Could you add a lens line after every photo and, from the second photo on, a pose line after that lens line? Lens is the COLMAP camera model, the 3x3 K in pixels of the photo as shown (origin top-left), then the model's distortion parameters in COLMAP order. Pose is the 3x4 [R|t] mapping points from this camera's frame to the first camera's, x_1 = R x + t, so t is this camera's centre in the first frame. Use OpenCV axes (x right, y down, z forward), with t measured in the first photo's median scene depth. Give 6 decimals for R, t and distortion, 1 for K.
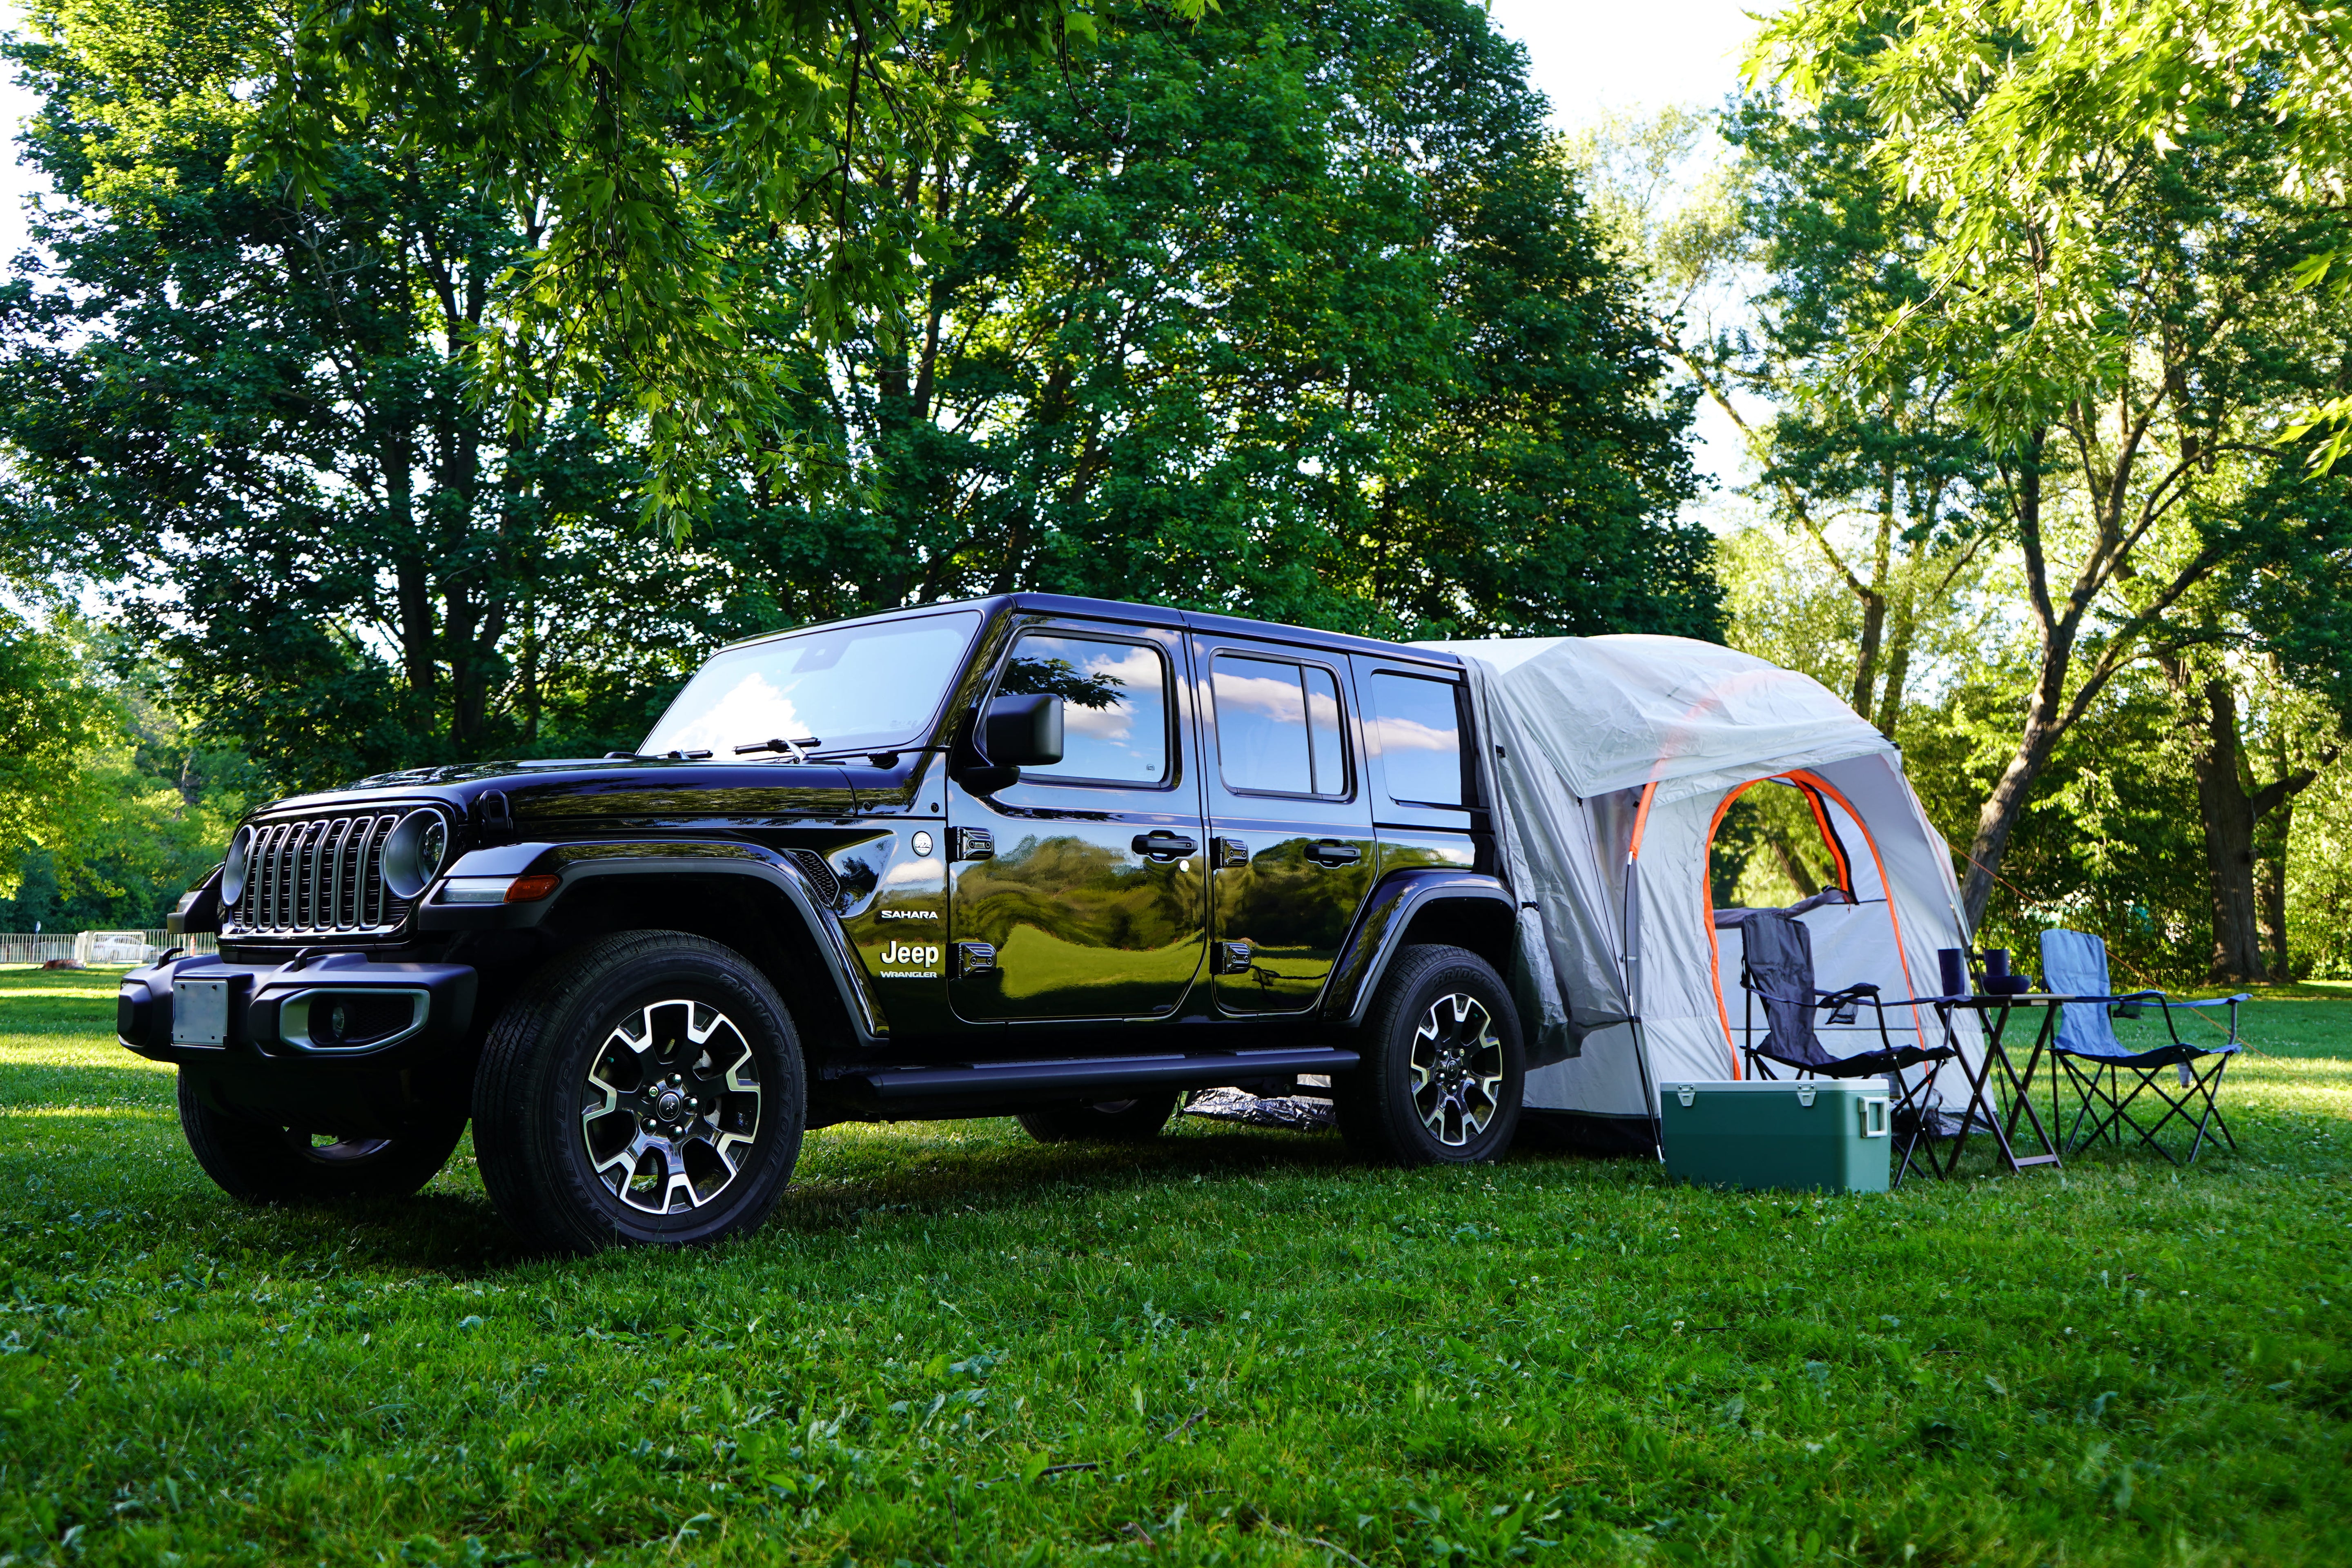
lens RADIAL K [[2367.0, 0, 1189.2], [0, 2367.0, 770.1], [0, 0, 1]] dist [0.013555, 0.000000]
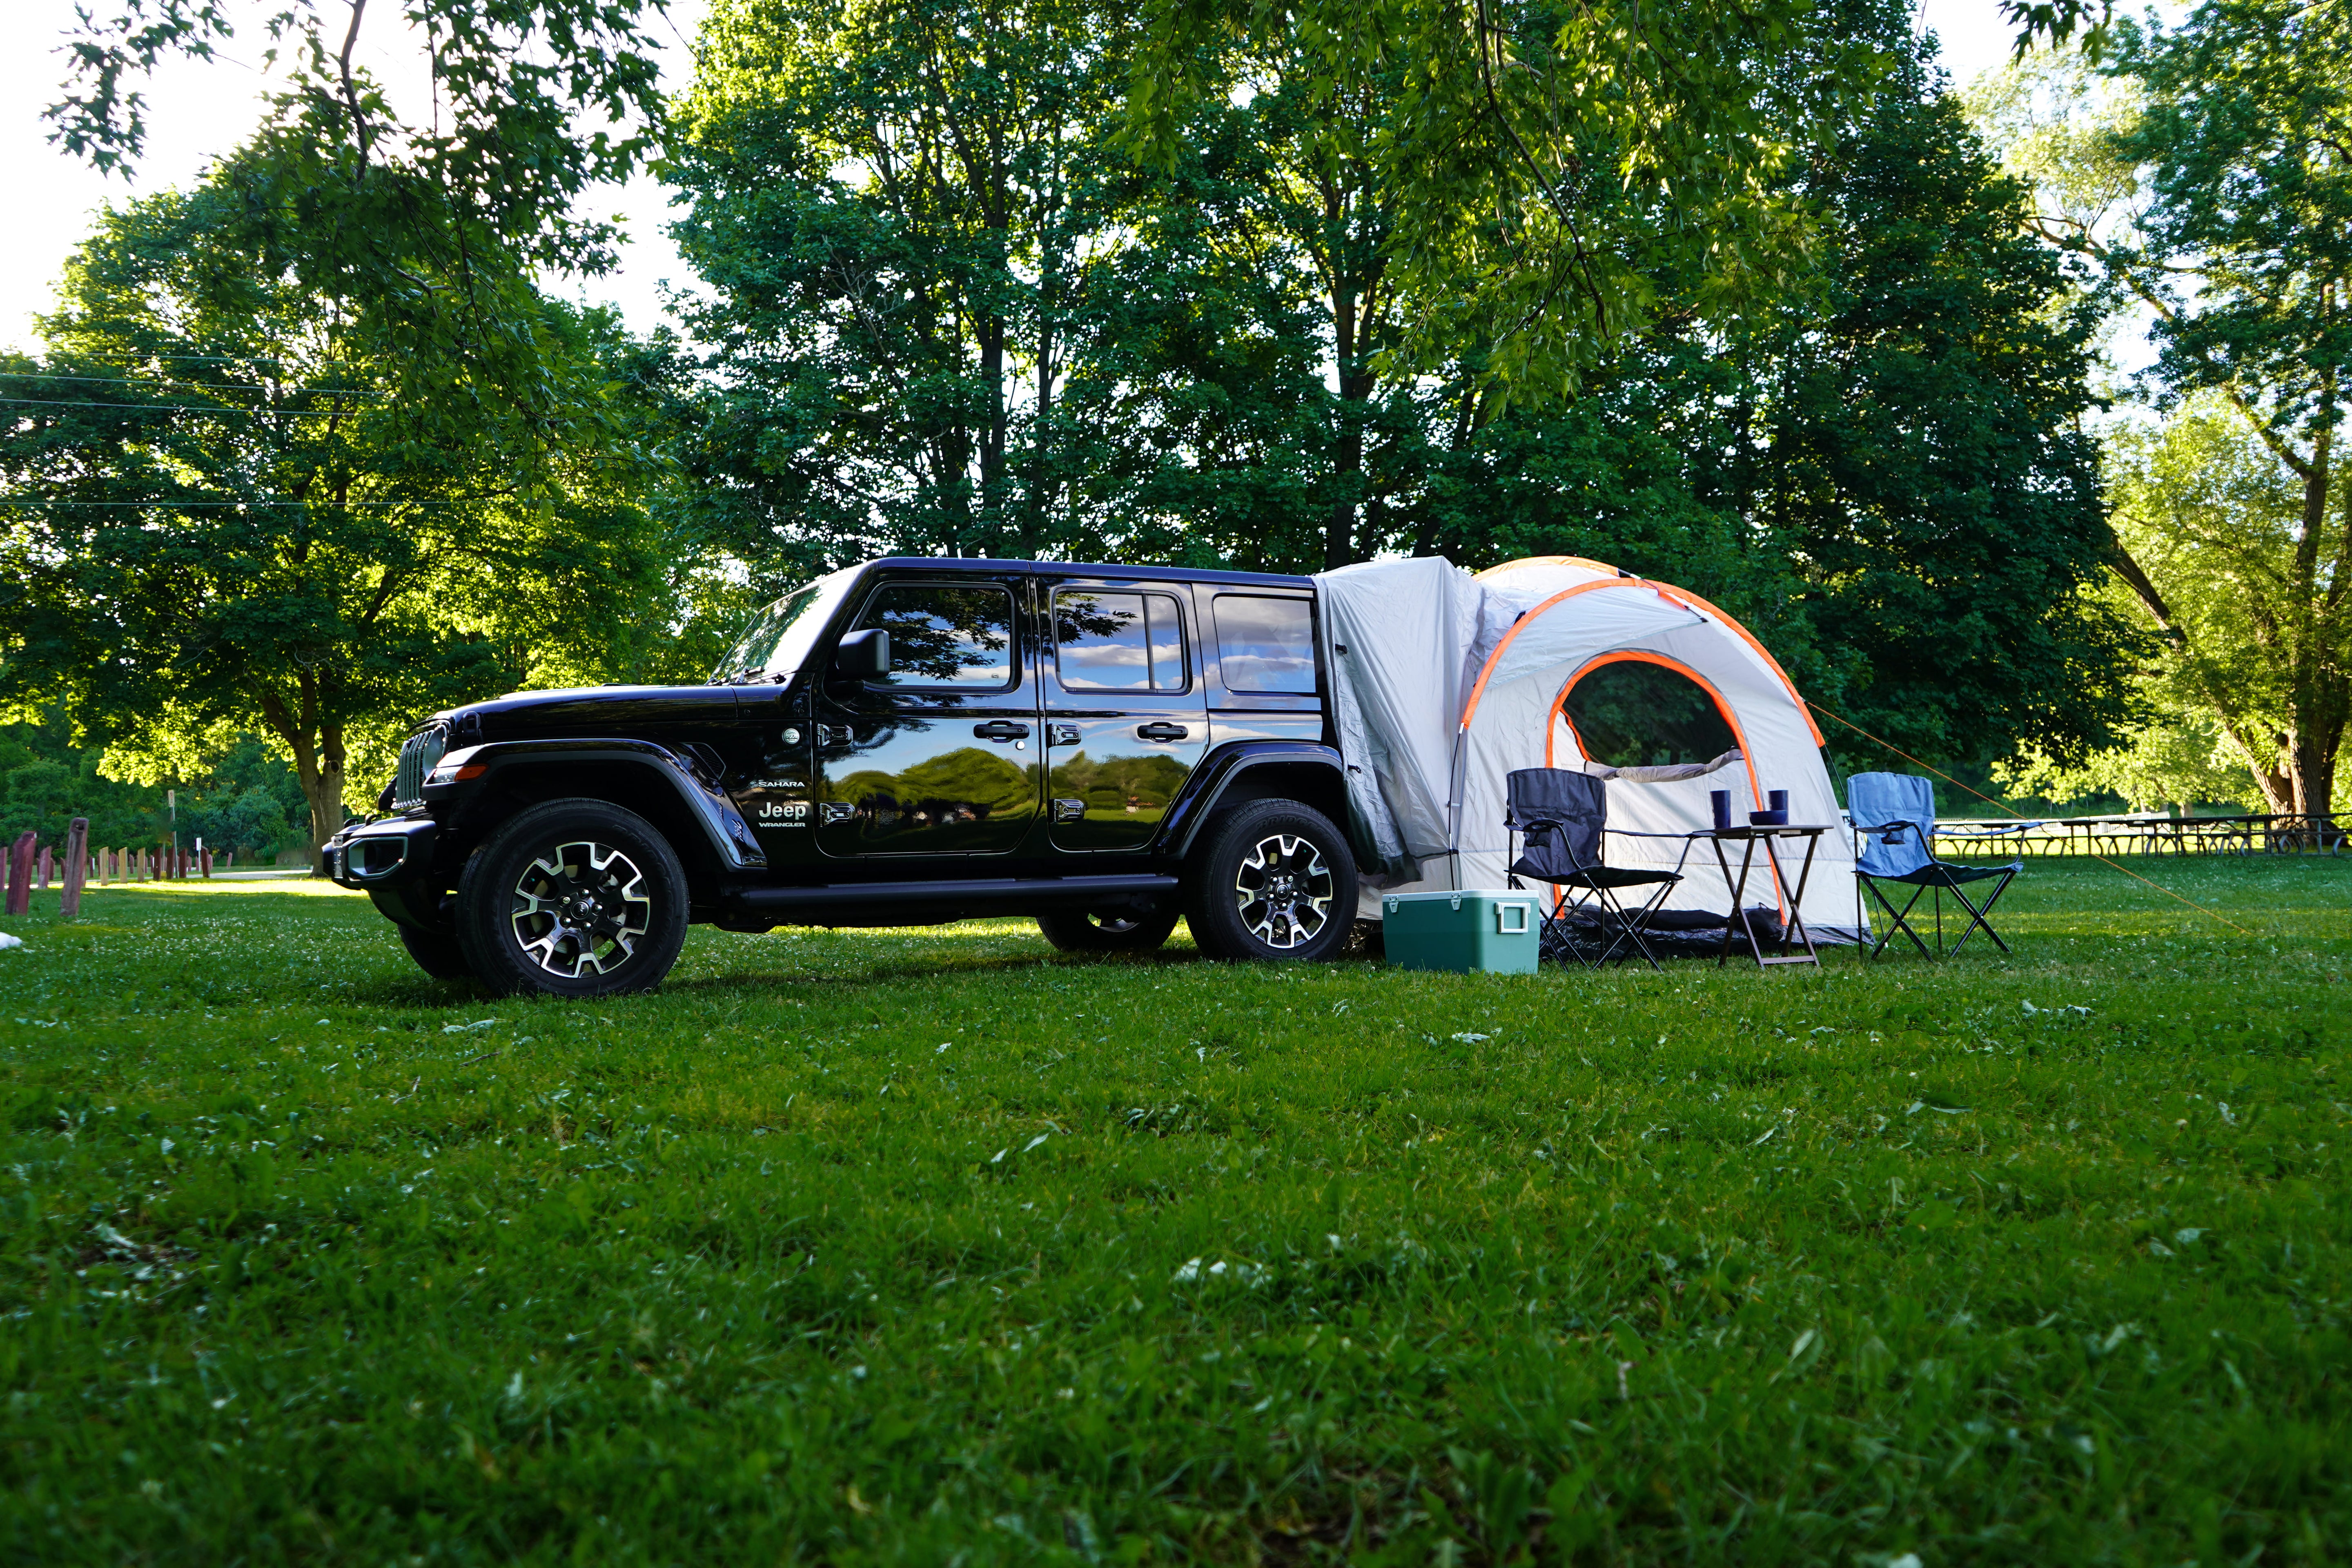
lens RADIAL K [[2069.7, 0, 1162.2], [0, 2069.7, 797.6], [0, 0, 1]] dist [-0.005247, 0.022181]
pose [[0.952522, -0.028854, -0.303101, 0.350665], [0.045506, 0.997809, 0.048018, 0.012746], [0.301051, -0.059531, 0.951748, -0.110121]]
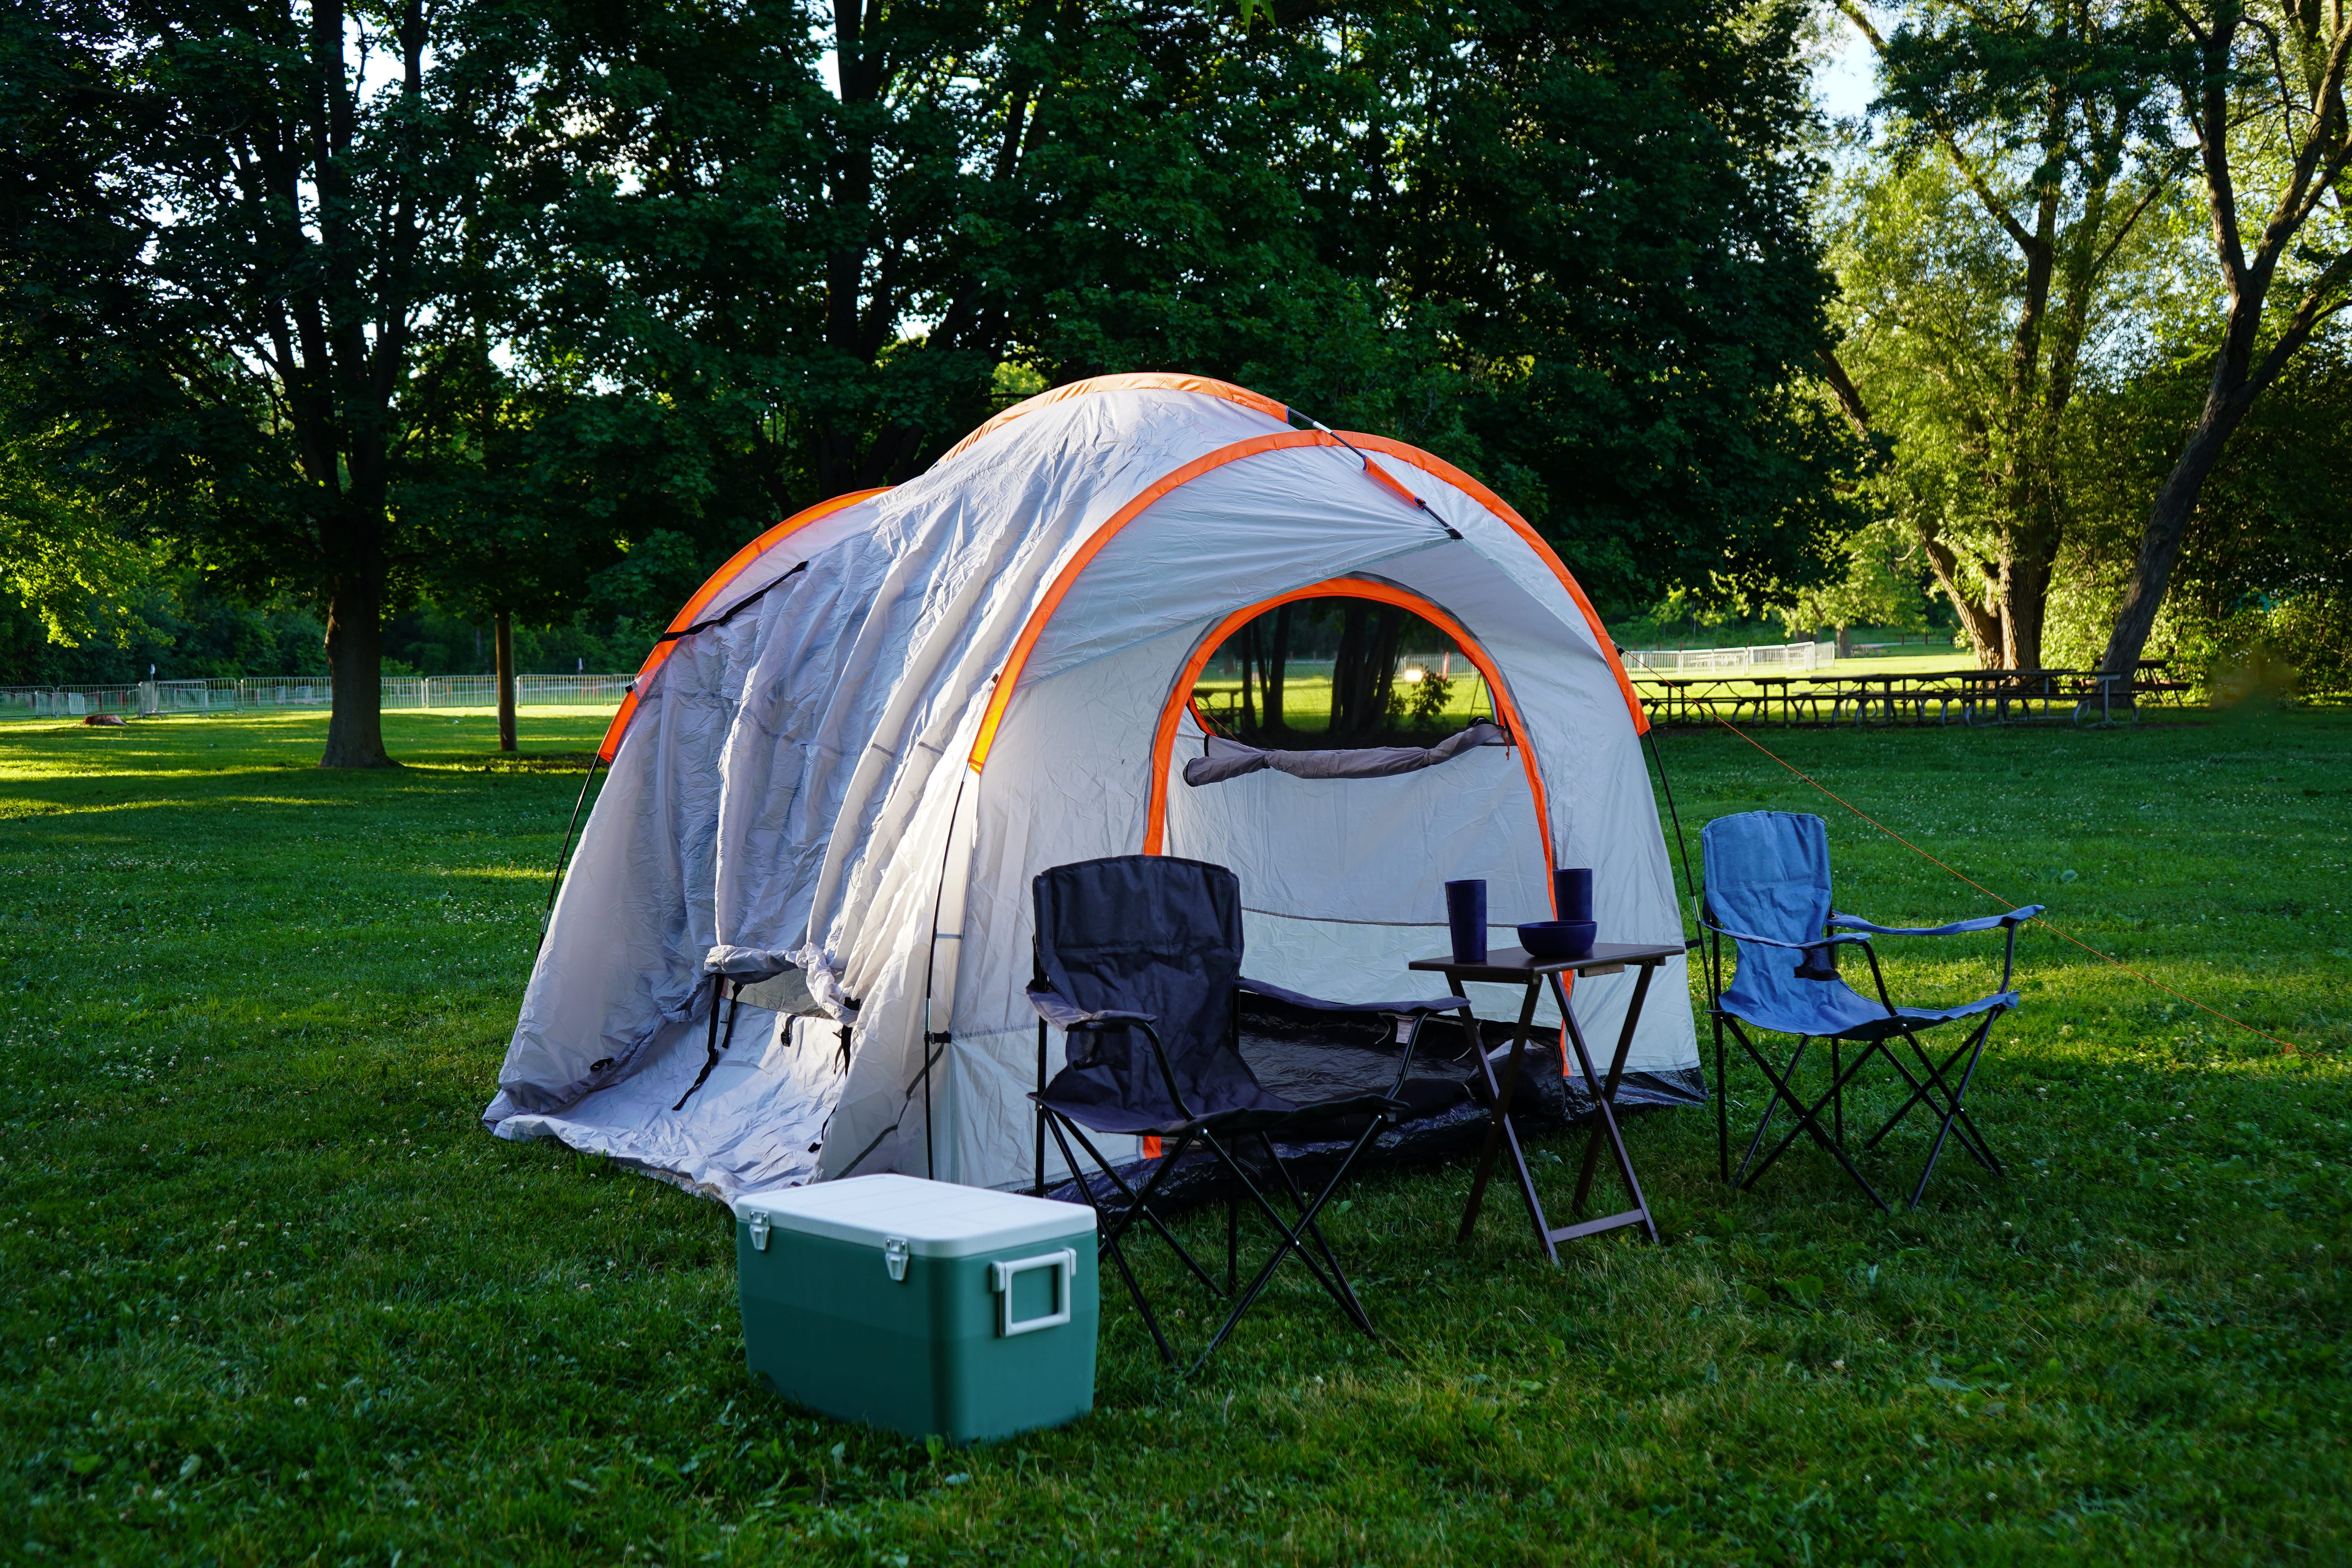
lens RADIAL K [[2415.7, 0, 1181.0], [0, 2415.7, 799.0], [0, 0, 1]] dist [0.016124, 0.000000]
pose [[0.994442, -0.021189, -0.103131, 0.295379], [0.035405, 0.989795, 0.138032, -0.031083], [0.099153, -0.140916, 0.985044, 0.369207]]
